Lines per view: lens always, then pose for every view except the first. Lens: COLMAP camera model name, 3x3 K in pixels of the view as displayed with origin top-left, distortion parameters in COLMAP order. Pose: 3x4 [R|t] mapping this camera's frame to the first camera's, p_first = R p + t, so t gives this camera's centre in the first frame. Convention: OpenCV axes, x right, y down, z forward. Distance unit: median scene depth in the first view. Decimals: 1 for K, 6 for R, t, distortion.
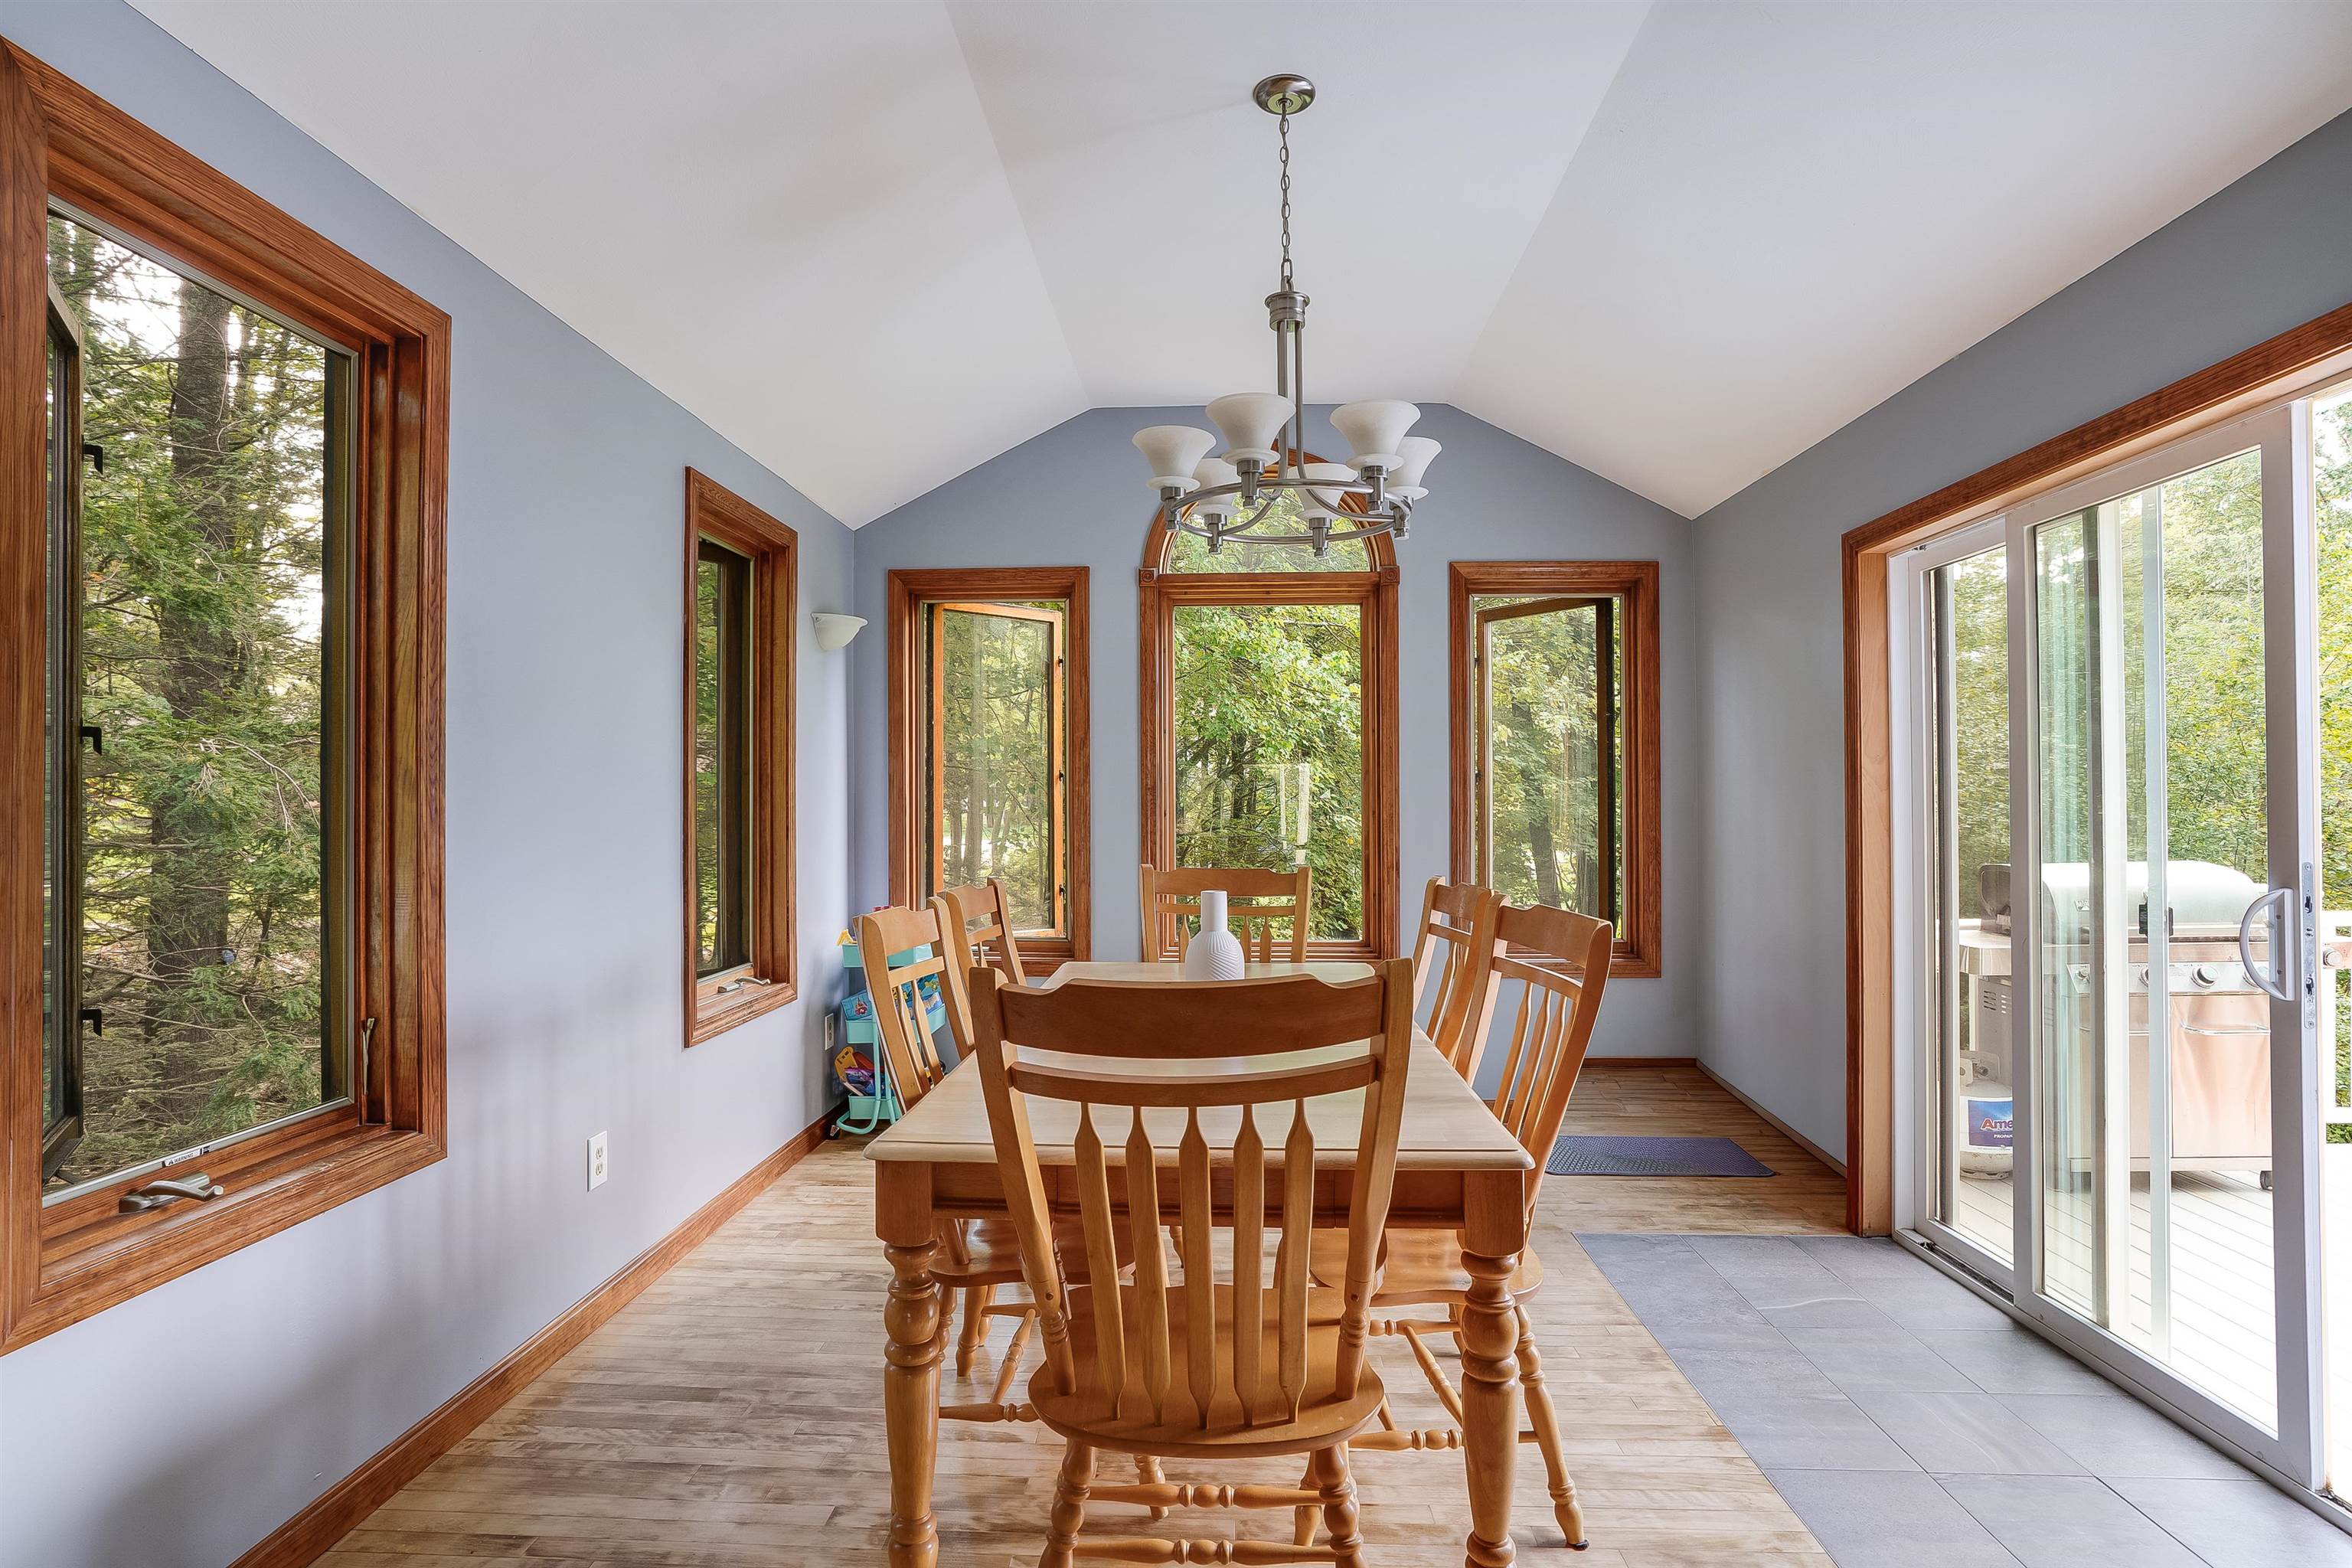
lens RADIAL K [[1181.8, 0, 1155.6], [0, 1181.8, 778.7], [0, 0, 1]] dist [-0.034632, 0.010836]
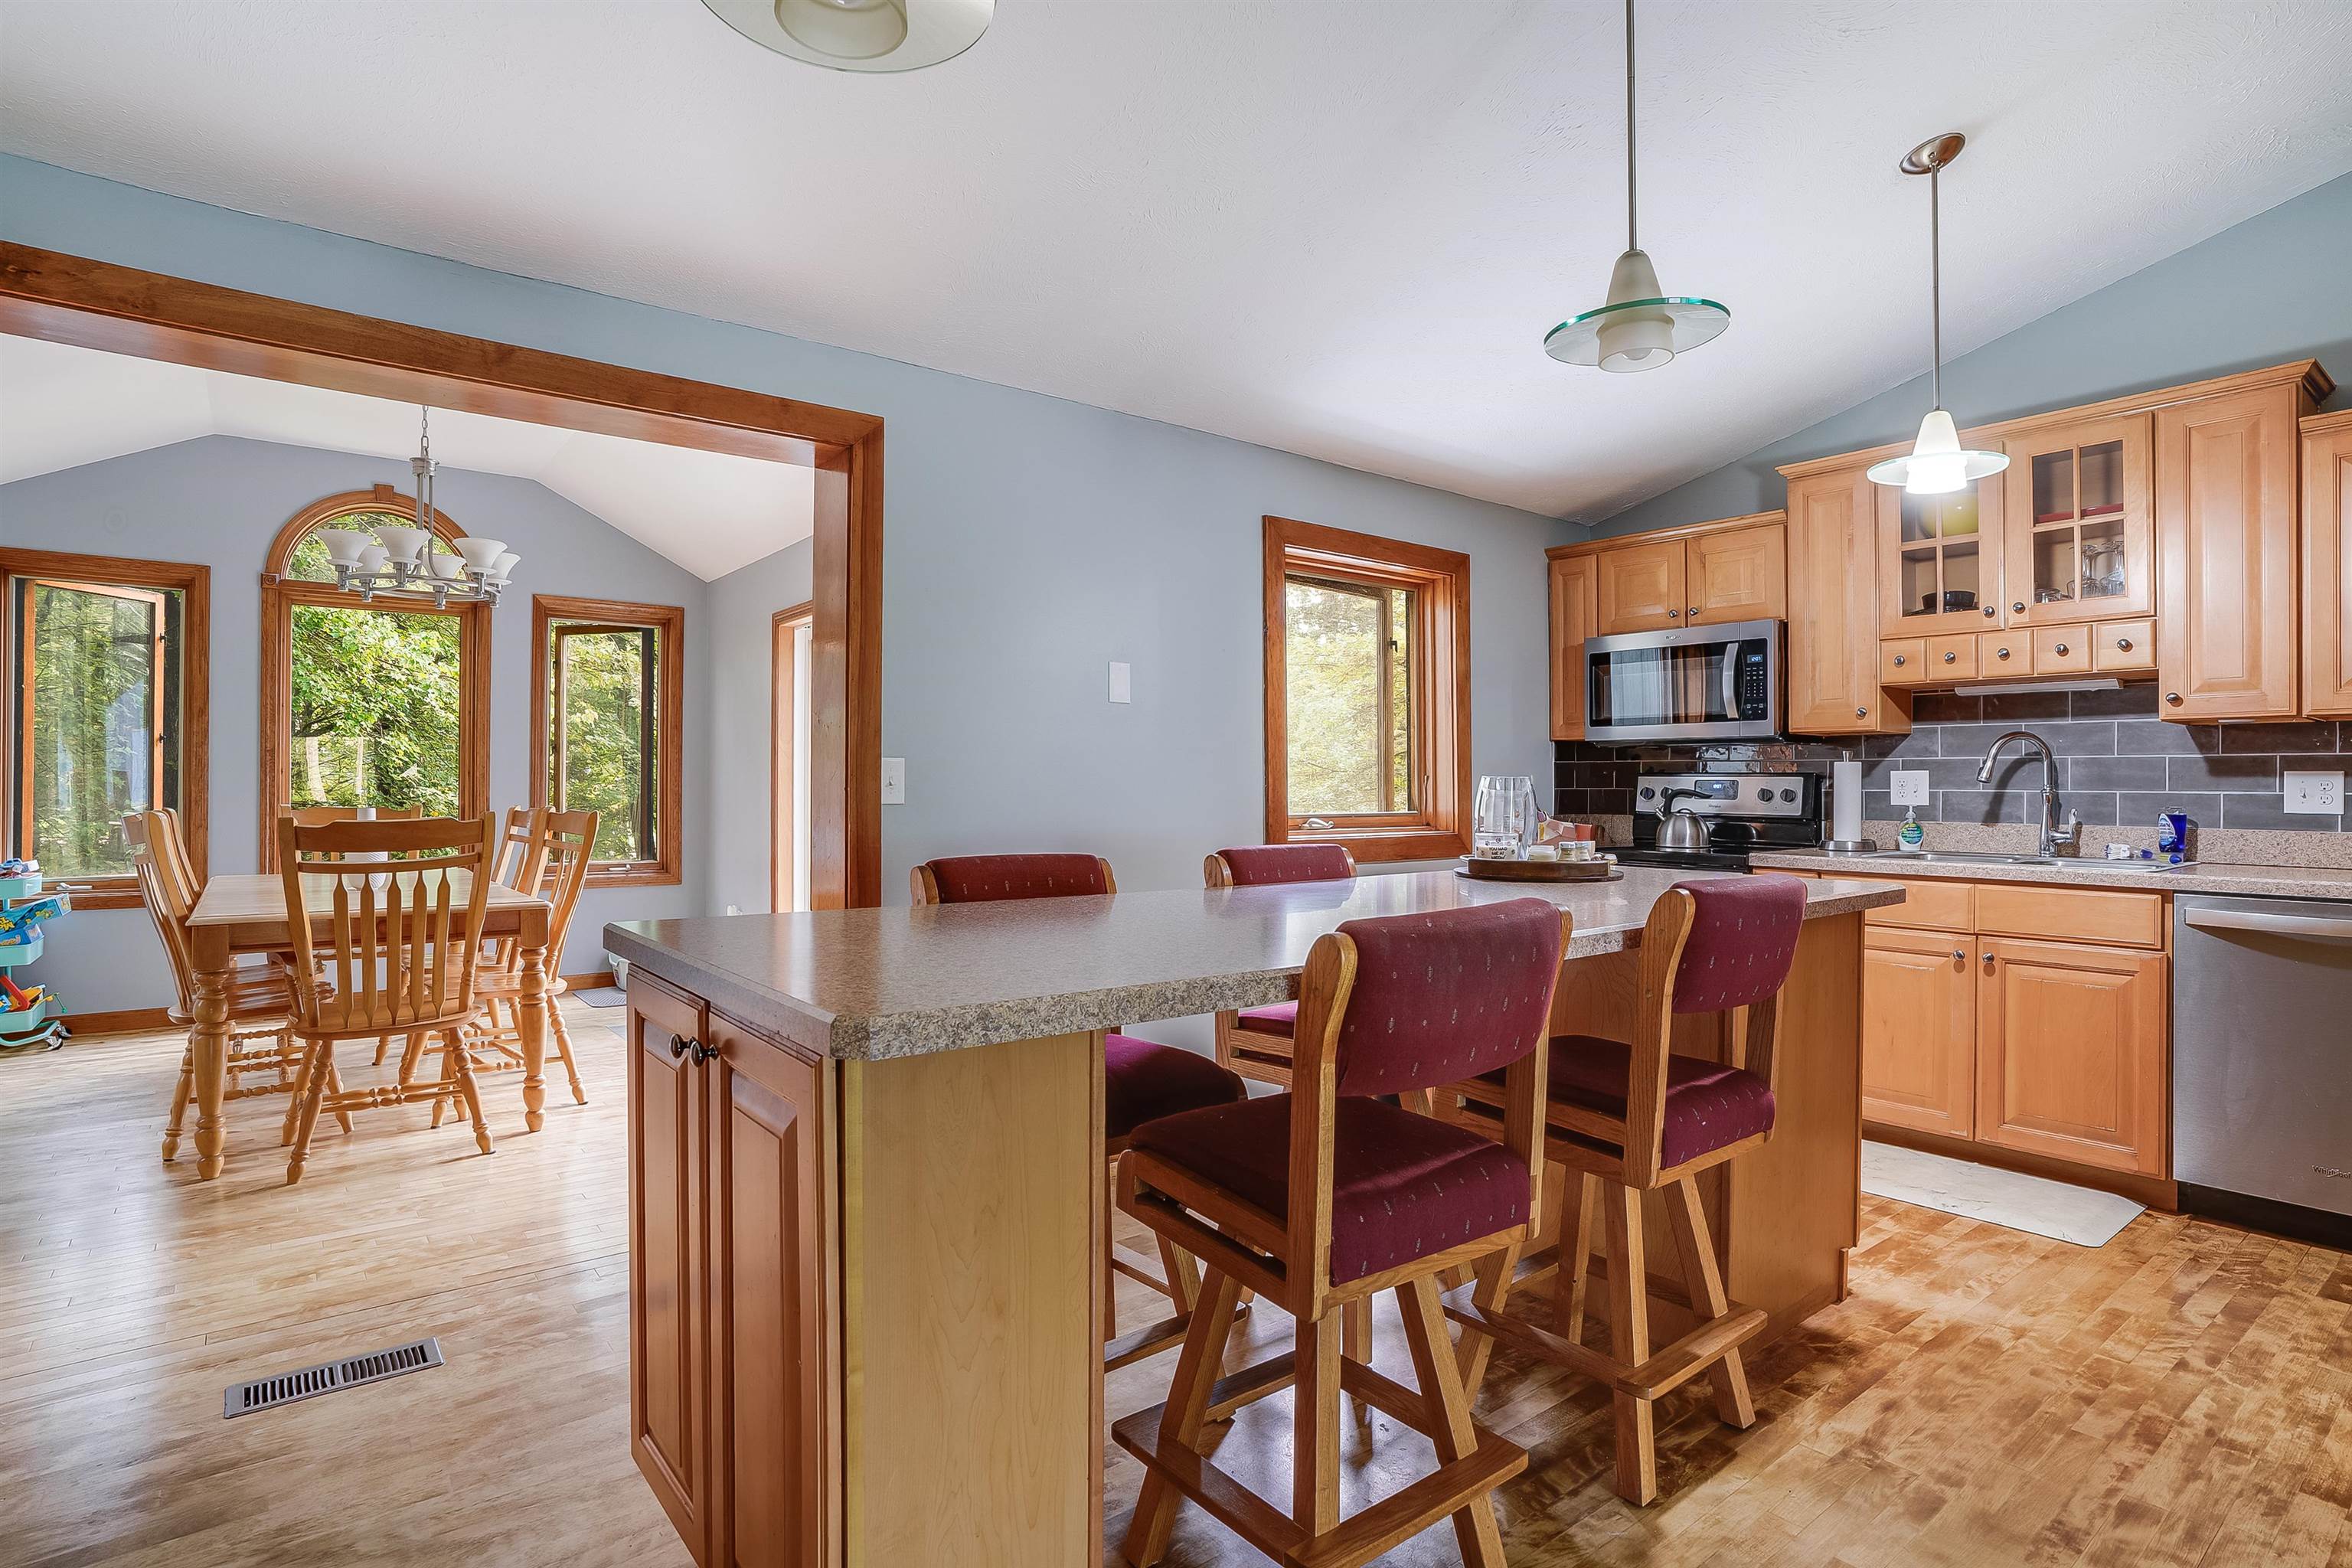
lens RADIAL K [[1181.8, 0, 1158.8], [0, 1181.8, 777.3], [0, 0, 1]] dist [-0.034632, 0.010836]
pose [[0.749338, 0.009634, 0.662117, -0.112667], [-0.017870, 0.999824, 0.005676, 0.012623], [-0.661946, -0.016085, 0.749379, -0.541079]]
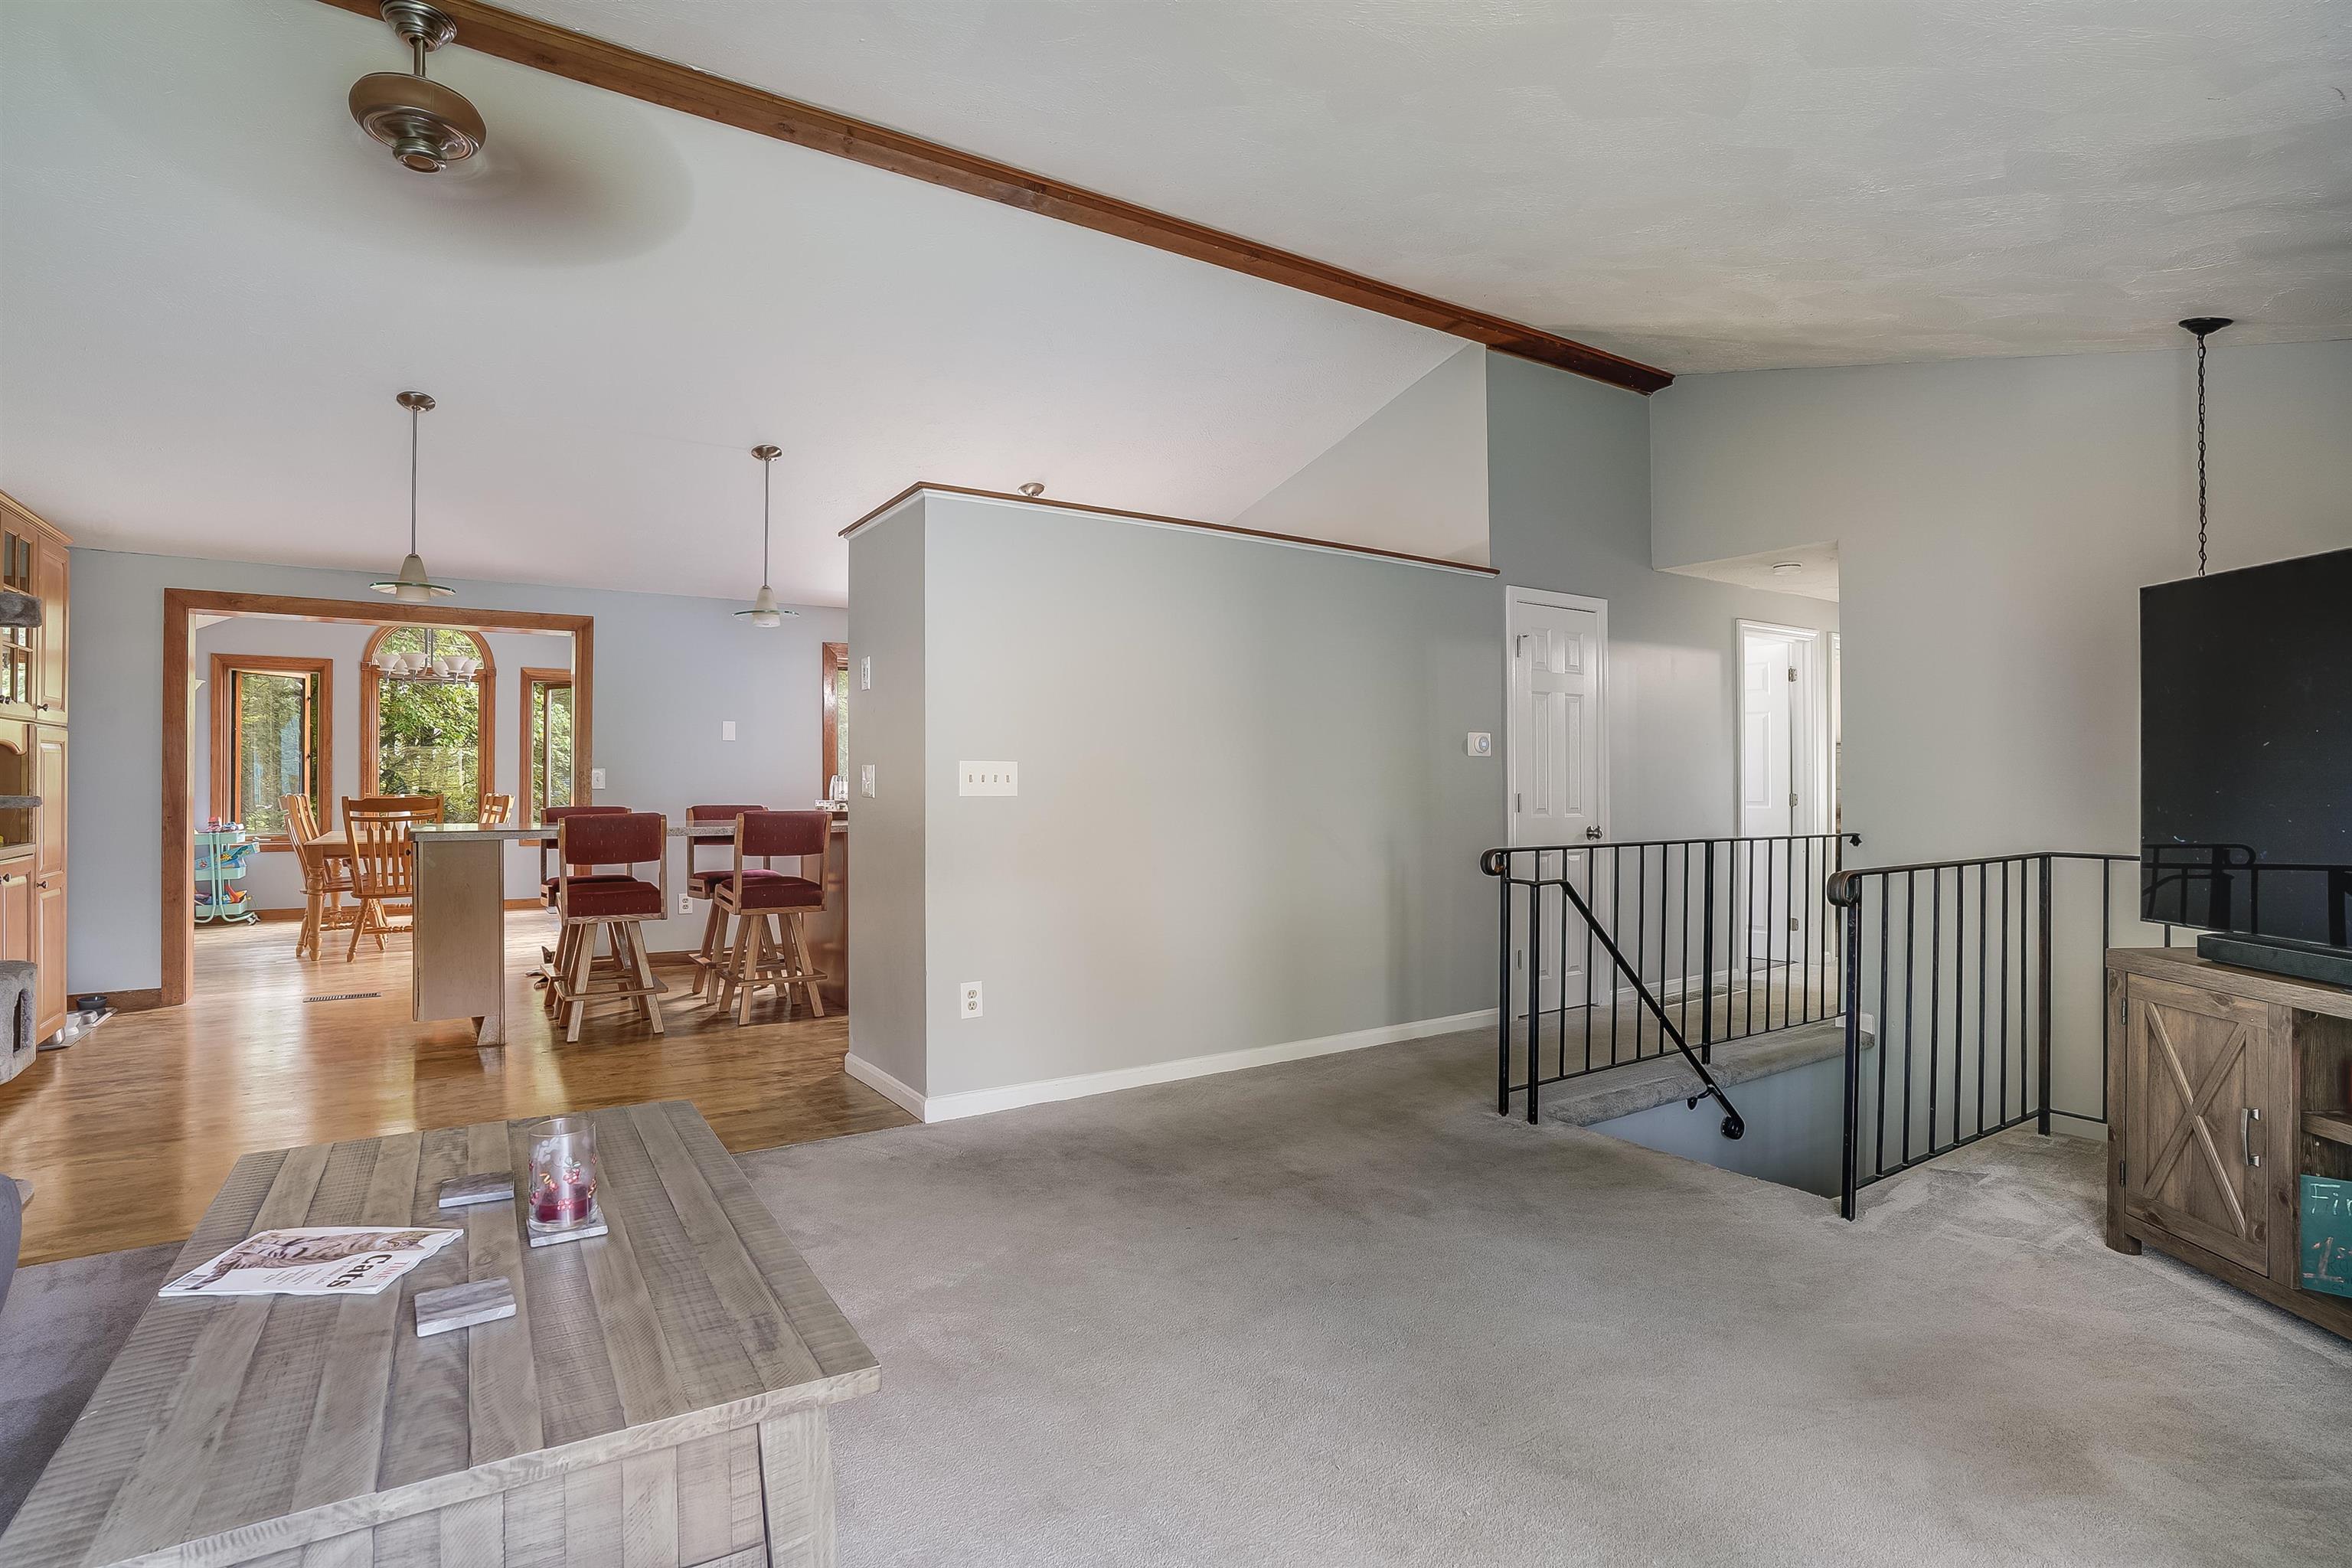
lens RADIAL K [[1181.8, 0, 1193.1], [0, 1181.8, 775.8], [0, 0, 1]] dist [-0.034632, 0.010836]
pose [[0.802173, 0.002906, 0.597084, -0.063053], [-0.010447, 0.999903, 0.009169, -0.005184], [-0.597000, -0.013593, 0.802126, -1.618877]]
